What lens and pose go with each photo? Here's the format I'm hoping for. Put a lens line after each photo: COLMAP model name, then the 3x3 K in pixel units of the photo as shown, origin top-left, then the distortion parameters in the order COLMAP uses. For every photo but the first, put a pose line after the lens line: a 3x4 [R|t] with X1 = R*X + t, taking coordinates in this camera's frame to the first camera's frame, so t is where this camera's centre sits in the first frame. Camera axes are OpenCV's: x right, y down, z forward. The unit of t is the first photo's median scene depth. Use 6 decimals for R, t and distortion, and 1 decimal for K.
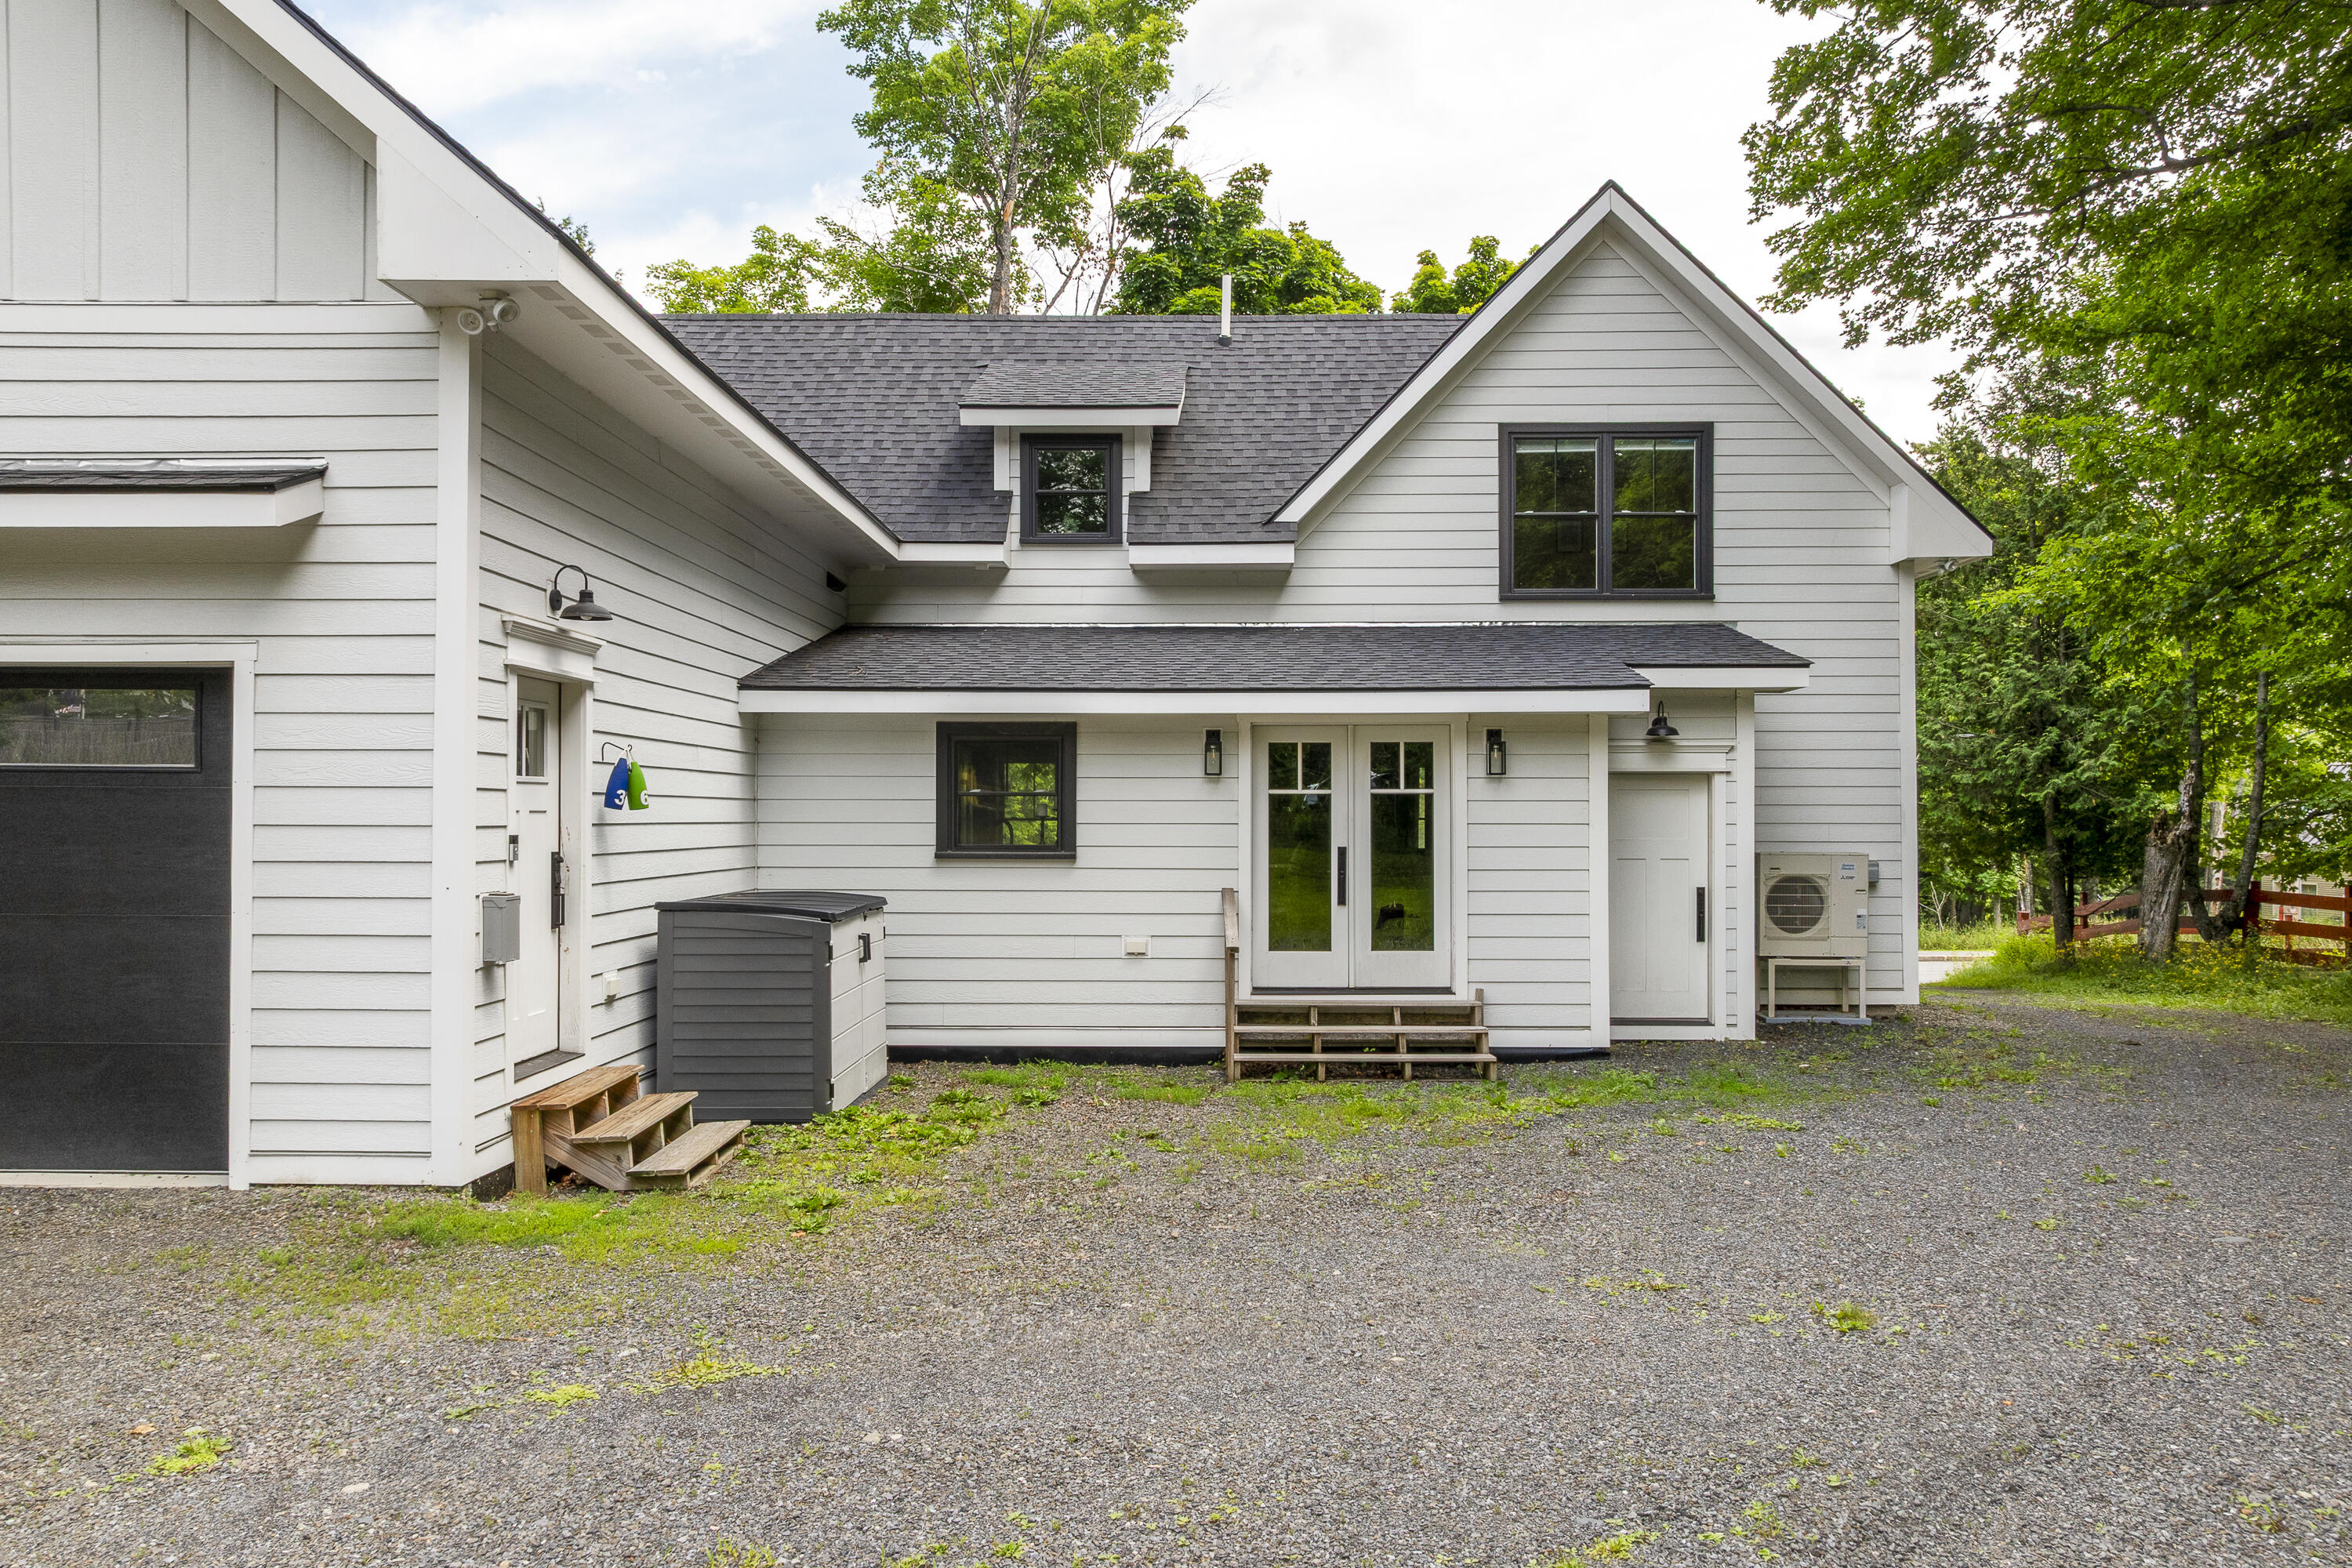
lens RADIAL K [[1682.4, 0, 1205.9], [0, 1682.4, 791.1], [0, 0, 1]] dist [-0.000707, 0.000743]
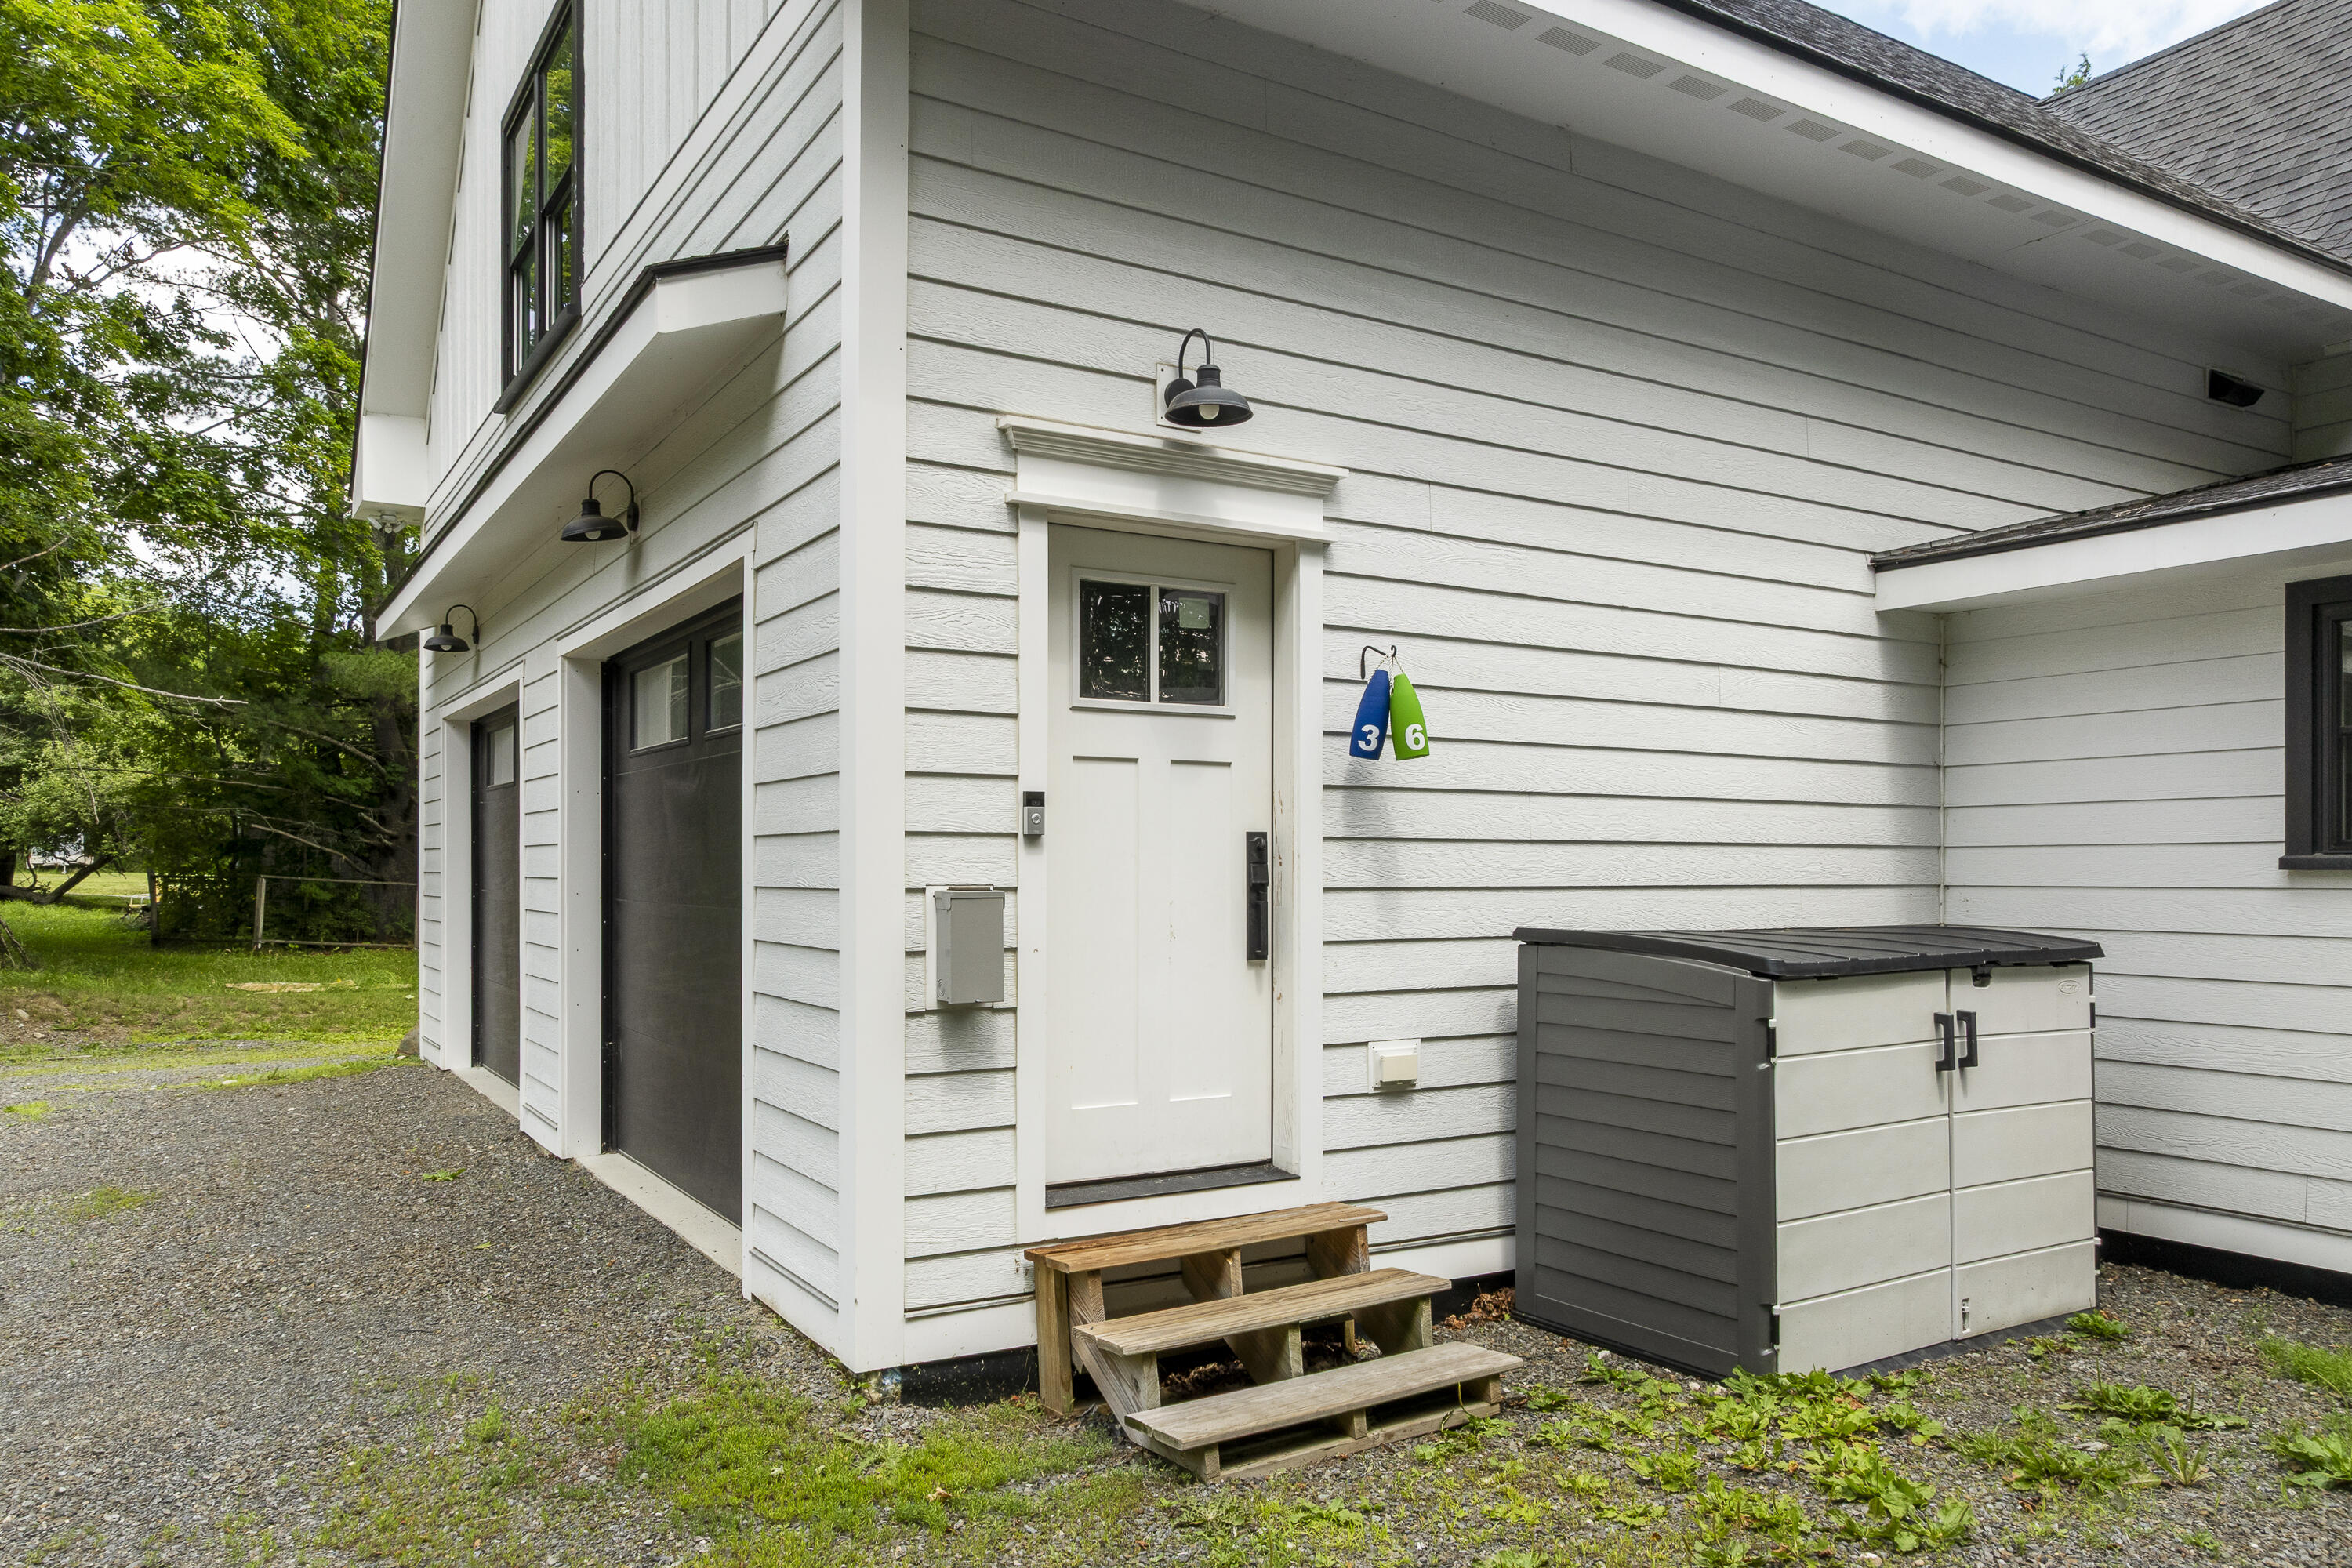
lens RADIAL K [[1650.7, 0, 1184.4], [0, 1650.7, 862.9], [0, 0, 1]] dist [-0.000544, -0.000705]
pose [[0.529851, -0.003606, -0.848083, 0.069561], [0.011524, 0.999929, 0.002948, 0.032352], [0.848012, -0.011336, 0.529855, 0.477229]]
